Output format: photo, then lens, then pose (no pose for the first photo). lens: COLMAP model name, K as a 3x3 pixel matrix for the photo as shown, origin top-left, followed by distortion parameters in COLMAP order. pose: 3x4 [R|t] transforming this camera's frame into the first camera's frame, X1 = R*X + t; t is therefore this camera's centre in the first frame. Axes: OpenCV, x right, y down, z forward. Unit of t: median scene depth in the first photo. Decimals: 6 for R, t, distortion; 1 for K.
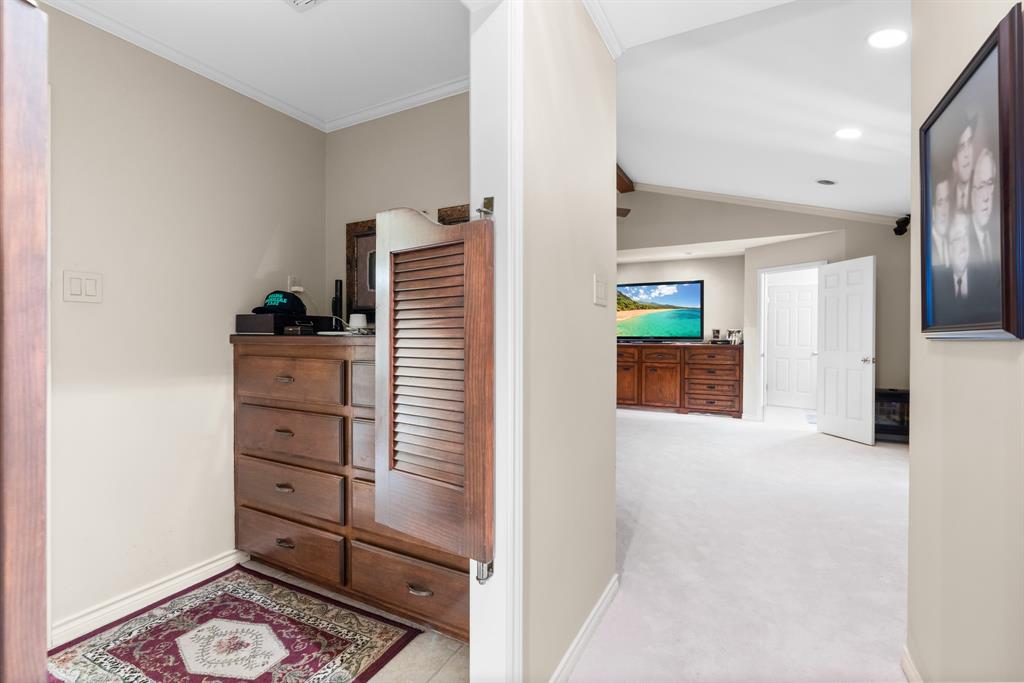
lens RADIAL K [[460.2, 0, 510.2], [0, 460.2, 337.4], [0, 0, 1]] dist [-0.007540, 0.001889]
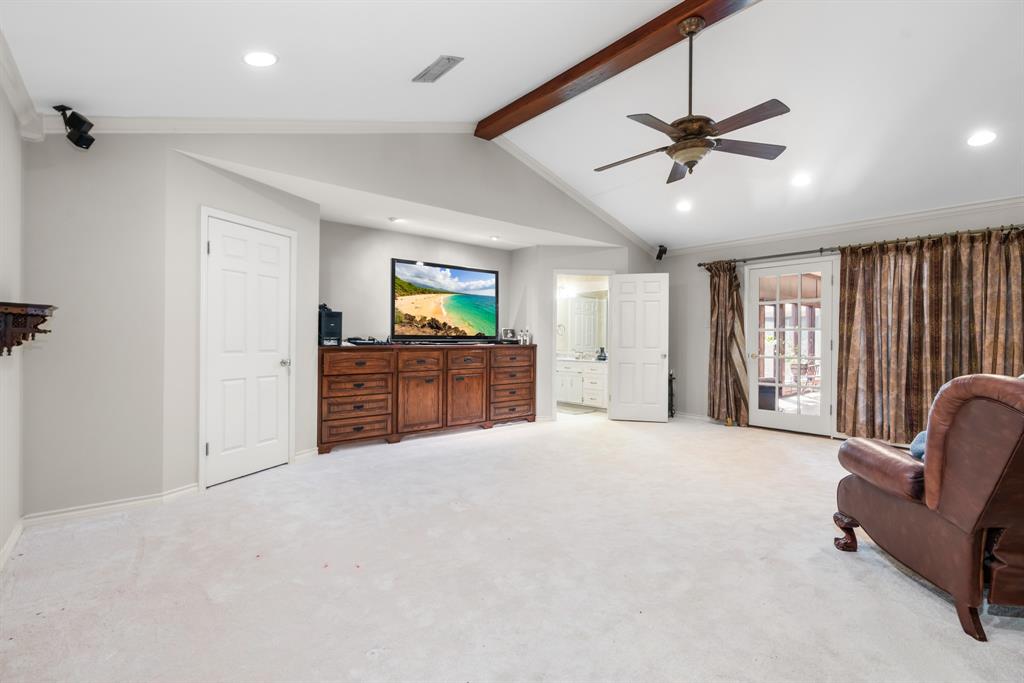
lens RADIAL K [[460.2, 0, 512.9], [0, 460.2, 338.6], [0, 0, 1]] dist [-0.007540, 0.001889]
pose [[0.380961, -0.002781, 0.924587, -0.386589], [-0.005108, 0.999974, 0.005112, -0.001215], [-0.924577, -0.006670, 0.380937, 0.651517]]
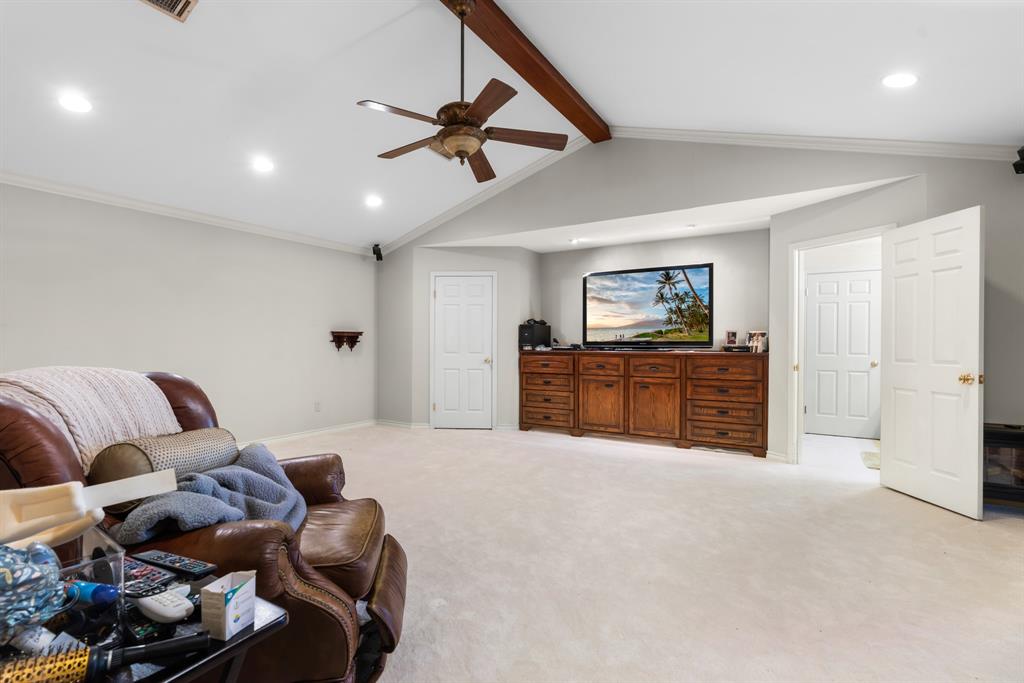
lens RADIAL K [[460.2, 0, 517.9], [0, 460.2, 344.3], [0, 0, 1]] dist [-0.007540, 0.001889]
pose [[0.998273, -0.002133, -0.058711, 0.159827], [0.002105, 0.999998, -0.000533, 0.002603], [0.058712, 0.000408, 0.998275, 0.265404]]
